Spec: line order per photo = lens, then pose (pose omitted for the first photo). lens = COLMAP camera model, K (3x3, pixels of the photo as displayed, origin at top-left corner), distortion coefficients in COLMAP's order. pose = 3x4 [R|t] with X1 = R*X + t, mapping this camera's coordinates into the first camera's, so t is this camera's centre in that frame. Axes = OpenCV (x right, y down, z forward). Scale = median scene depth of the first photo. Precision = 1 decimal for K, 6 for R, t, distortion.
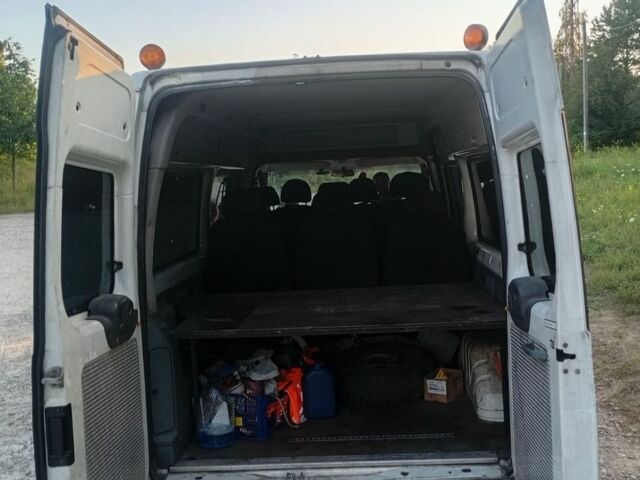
lens RADIAL K [[707.6, 0, 320.0], [0, 707.6, 238.2], [0, 0, 1]] dist [0.055870, -0.022936]
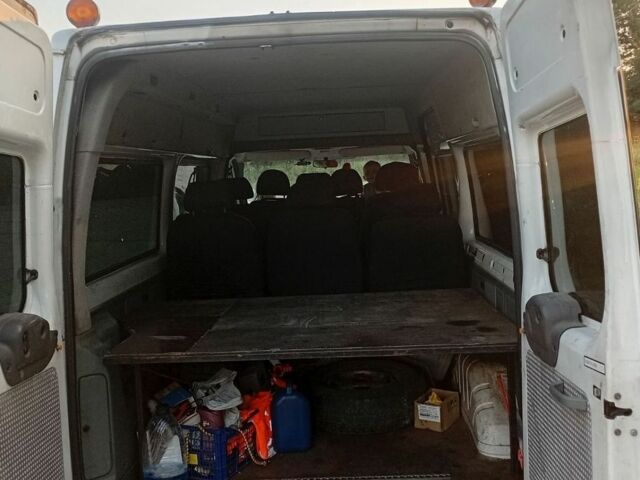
lens RADIAL K [[506.4, 0, 336.0], [0, 506.4, 245.3], [0, 0, 1]] dist [0.090369, -0.094439]
pose [[0.999718, 0.002481, 0.023635, 0.037964], [-0.003675, 0.998710, 0.050639, -0.023377], [-0.023479, -0.050711, 0.998437, 0.405847]]
